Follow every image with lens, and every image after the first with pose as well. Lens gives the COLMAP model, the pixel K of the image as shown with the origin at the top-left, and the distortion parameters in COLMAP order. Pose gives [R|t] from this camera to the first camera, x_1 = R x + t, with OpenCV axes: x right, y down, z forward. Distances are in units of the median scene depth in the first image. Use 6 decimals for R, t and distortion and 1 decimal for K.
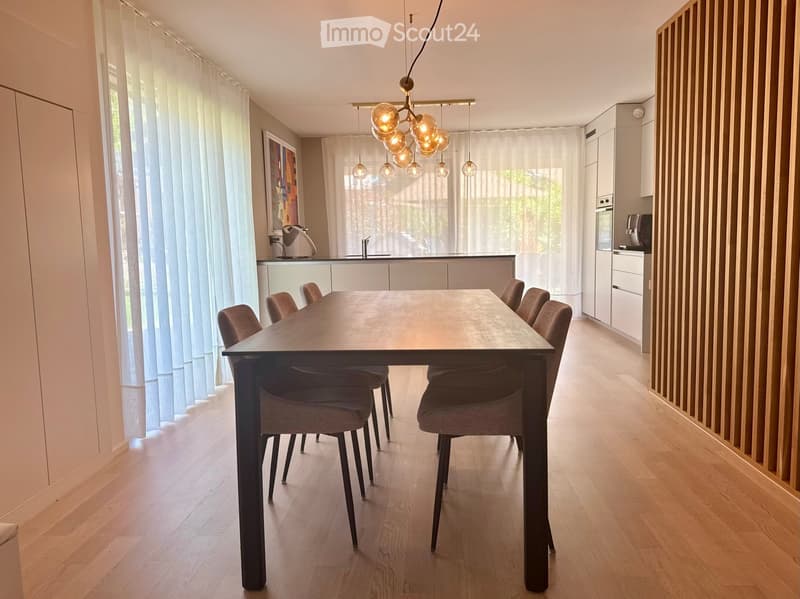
lens RADIAL K [[616.6, 0, 400.0], [0, 616.6, 299.5], [0, 0, 1]] dist [0.050896, -0.001206]
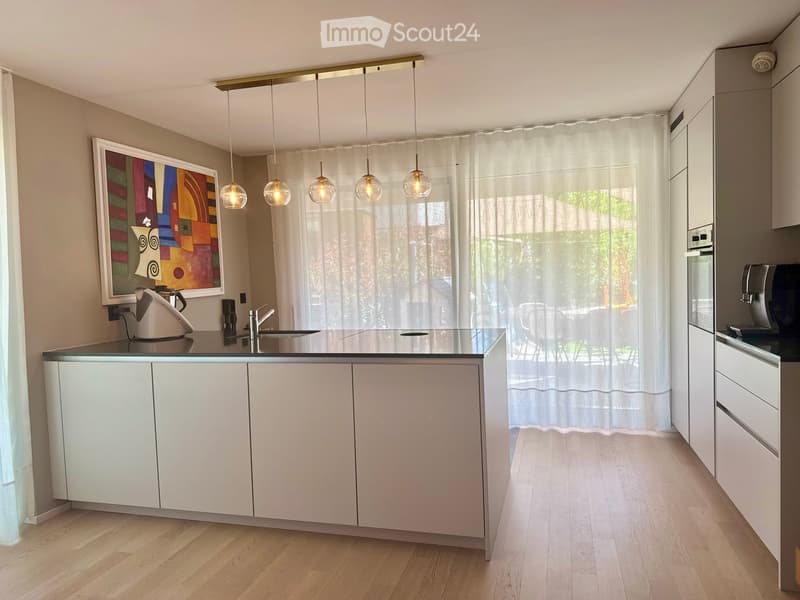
lens RADIAL K [[579.9, 0, 400.0], [0, 579.9, 300.0], [0, 0, 1]] dist [0.006199, 0.005875]
pose [[0.976025, 0.001658, -0.217653, 0.189068], [-0.012413, 0.998768, -0.048055, -0.078171], [0.217305, 0.049605, 0.974843, 0.463892]]
